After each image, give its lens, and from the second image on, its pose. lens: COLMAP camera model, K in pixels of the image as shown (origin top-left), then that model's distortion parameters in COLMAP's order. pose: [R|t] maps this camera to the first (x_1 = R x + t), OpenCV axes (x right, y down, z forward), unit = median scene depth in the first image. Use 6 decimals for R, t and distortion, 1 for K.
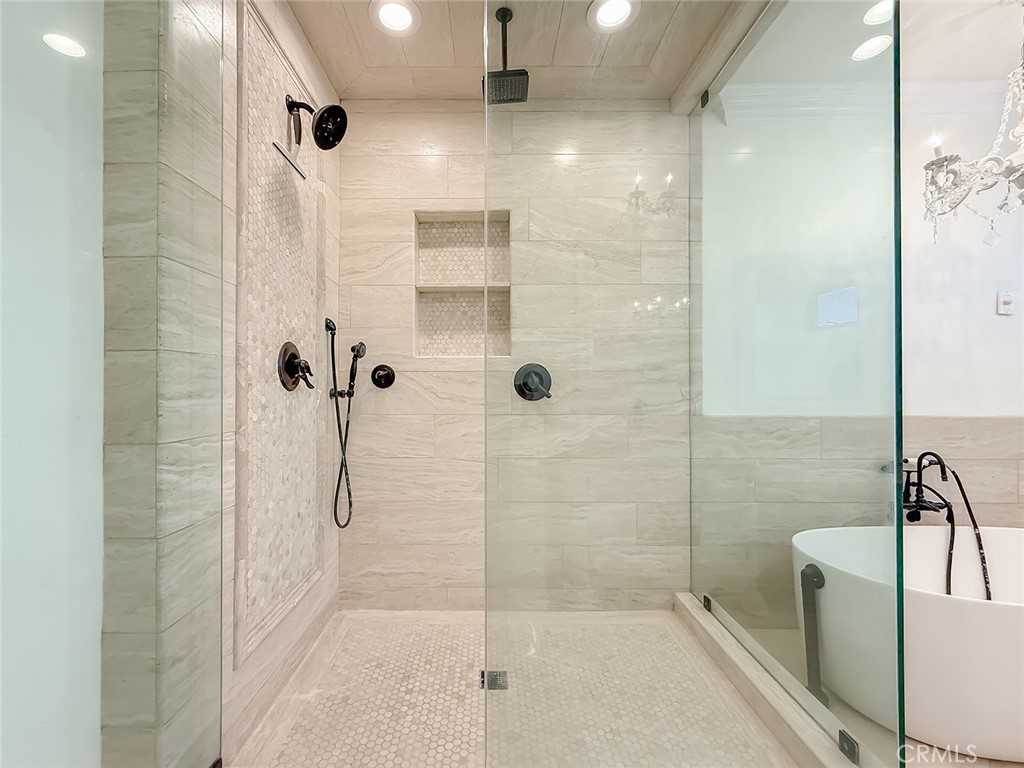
lens RADIAL K [[432.7, 0, 481.9], [0, 432.7, 385.1], [0, 0, 1]] dist [-0.001296, -0.000144]
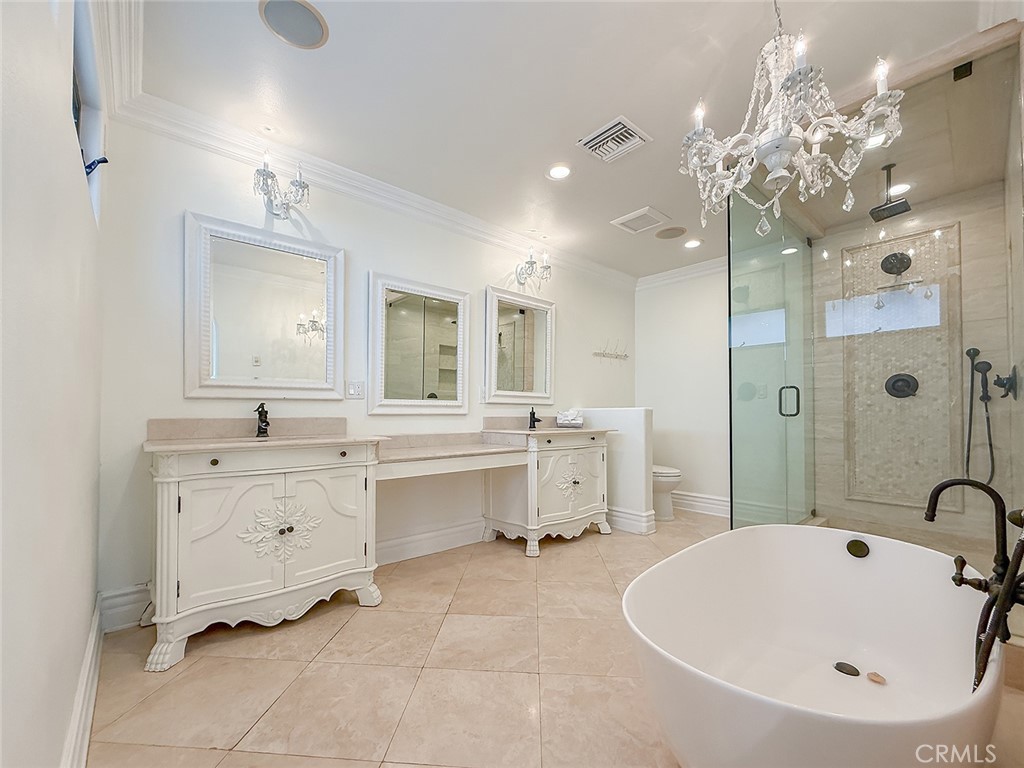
lens RADIAL K [[436.9, 0, 492.7], [0, 436.9, 406.4], [0, 0, 1]] dist [0.000777, 0.000176]
pose [[-0.753536, -0.009481, -0.657338, 1.754185], [0.007992, 0.999690, -0.023581, 0.064940], [0.657357, -0.023023, -0.753227, 0.961881]]
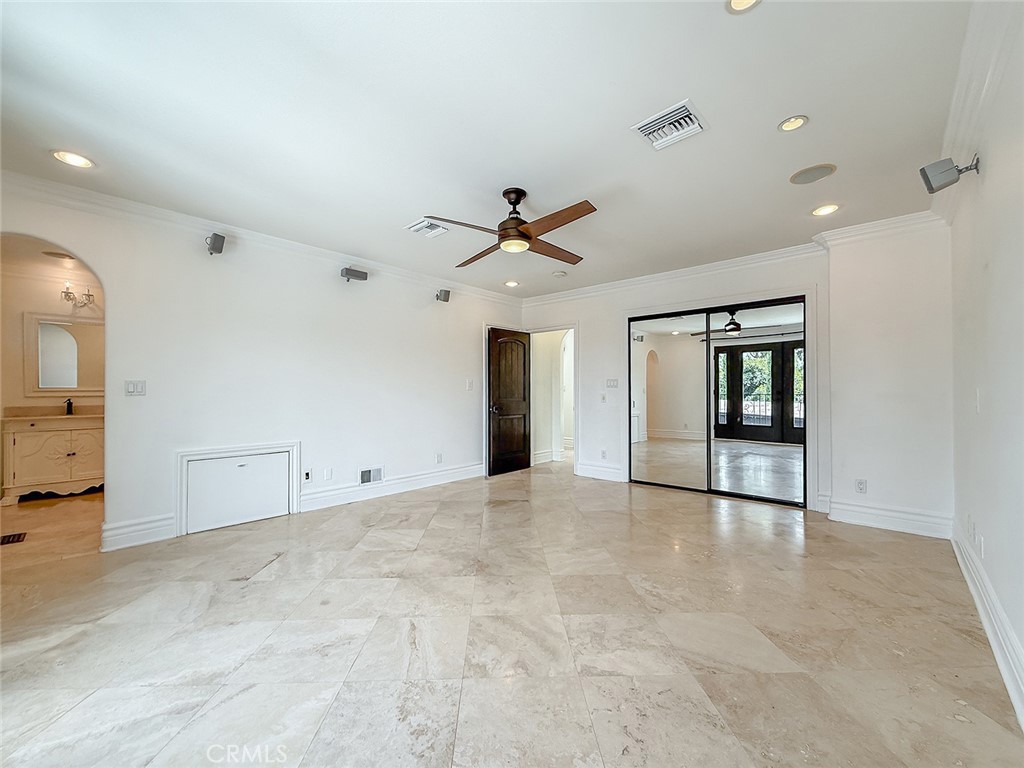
lens RADIAL K [[411.1, 0, 508.5], [0, 411.1, 392.0], [0, 0, 1]] dist [0.000719, 0.000131]
pose [[-0.652264, -0.001565, -0.757990, 1.599718], [0.006721, 0.999947, -0.007848, 0.021885], [0.757962, -0.010214, -0.652219, 3.031286]]
